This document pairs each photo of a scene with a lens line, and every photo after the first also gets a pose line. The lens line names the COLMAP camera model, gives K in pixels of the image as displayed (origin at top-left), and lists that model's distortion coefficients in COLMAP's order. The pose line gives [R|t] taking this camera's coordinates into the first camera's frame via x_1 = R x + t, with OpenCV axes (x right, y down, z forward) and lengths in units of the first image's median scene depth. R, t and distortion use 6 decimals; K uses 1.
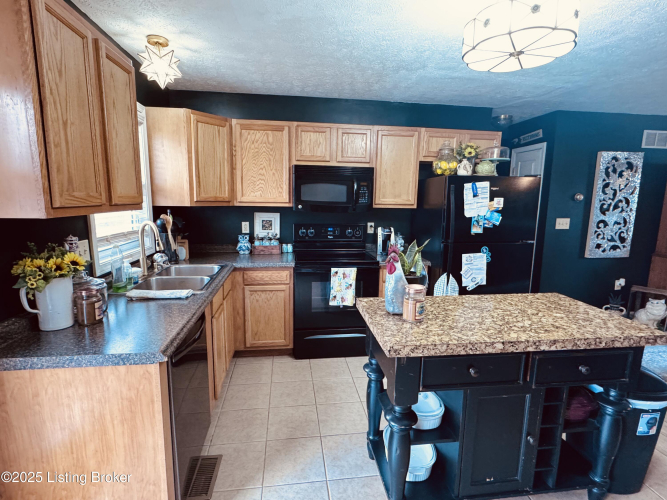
lens RADIAL K [[338.0, 0, 333.5], [0, 338.0, 250.0], [0, 0, 1]] dist [0.000433, -0.000761]
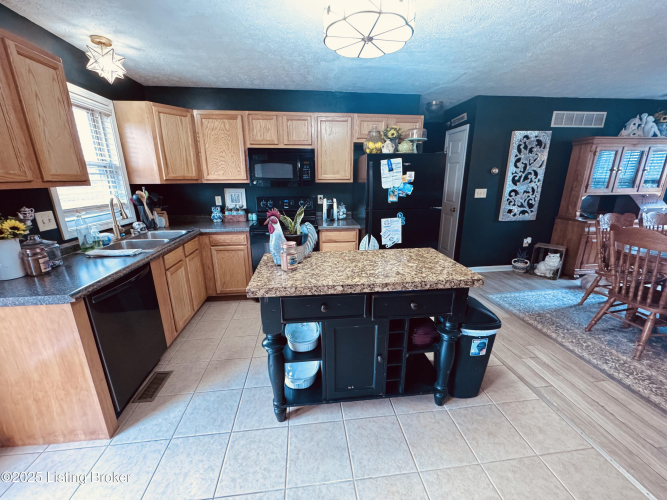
lens RADIAL K [[265.3, 0, 334.2], [0, 265.3, 249.3], [0, 0, 1]] dist [-0.000919, -0.000088]
pose [[0.999576, -0.013527, -0.025799, 0.229152], [0.016268, 0.993890, 0.109167, 0.014012], [0.024165, -0.109540, 0.993689, 0.013489]]
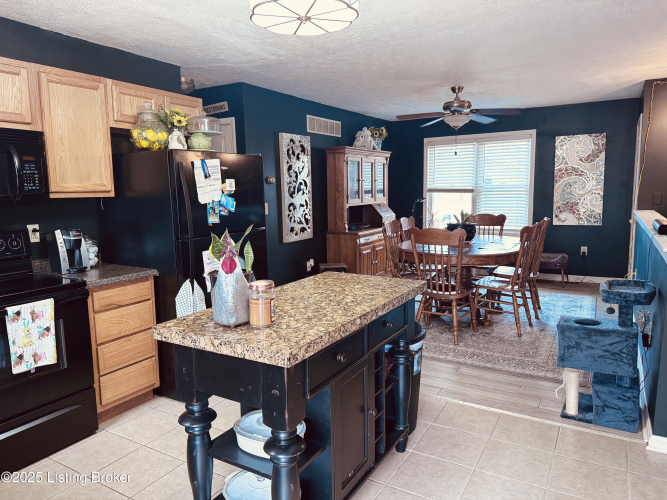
lens RADIAL K [[463.0, 0, 333.5], [0, 463.0, 250.0], [0, 0, 1]] dist [0.099447, -0.131027]
pose [[0.619768, -0.128156, 0.774250, -0.259595], [0.147374, 0.988030, 0.045572, 0.004010], [-0.770823, 0.085860, 0.631236, 0.088630]]
